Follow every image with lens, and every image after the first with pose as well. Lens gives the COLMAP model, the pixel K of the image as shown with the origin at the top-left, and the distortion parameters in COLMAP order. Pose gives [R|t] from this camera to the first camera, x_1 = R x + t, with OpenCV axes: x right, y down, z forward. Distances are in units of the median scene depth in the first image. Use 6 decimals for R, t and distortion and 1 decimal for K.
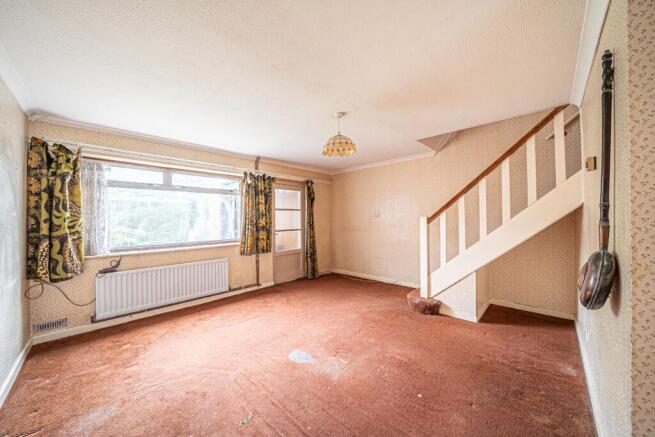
lens RADIAL K [[227.5, 0, 325.9], [0, 227.5, 217.8], [0, 0, 1]] dist [-0.028224, 0.000054]
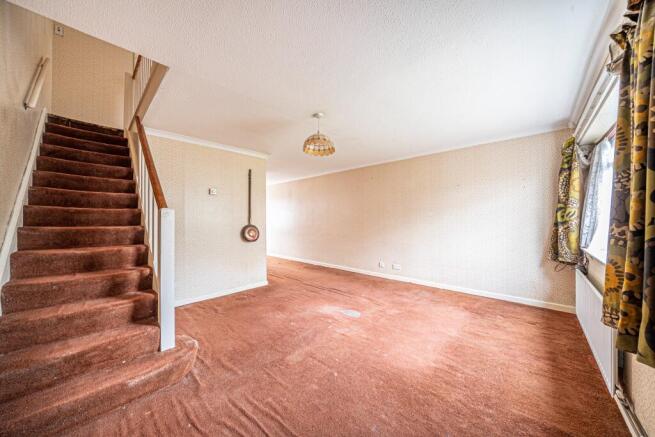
lens RADIAL K [[227.5, 0, 325.9], [0, 227.5, 217.8], [0, 0, 1]] dist [-0.028224, 0.000054]
pose [[-0.999586, 0.012689, -0.025817, 0.049836], [0.012909, 0.999882, -0.008375, 0.035211], [0.025708, -0.008705, -0.999632, 1.735039]]
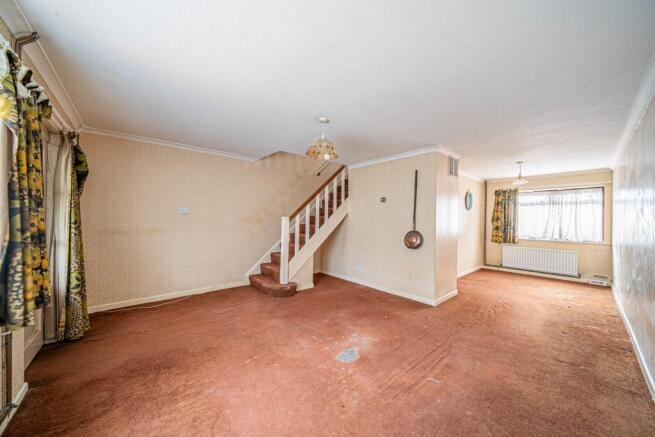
lens RADIAL K [[227.5, 0, 325.9], [0, 227.5, 217.8], [0, 0, 1]] dist [-0.028224, 0.000054]
pose [[0.093328, 0.018947, 0.995455, -0.821710], [-0.016062, 0.999717, -0.017522, 0.020998], [-0.995506, -0.014353, 0.093606, 0.742781]]
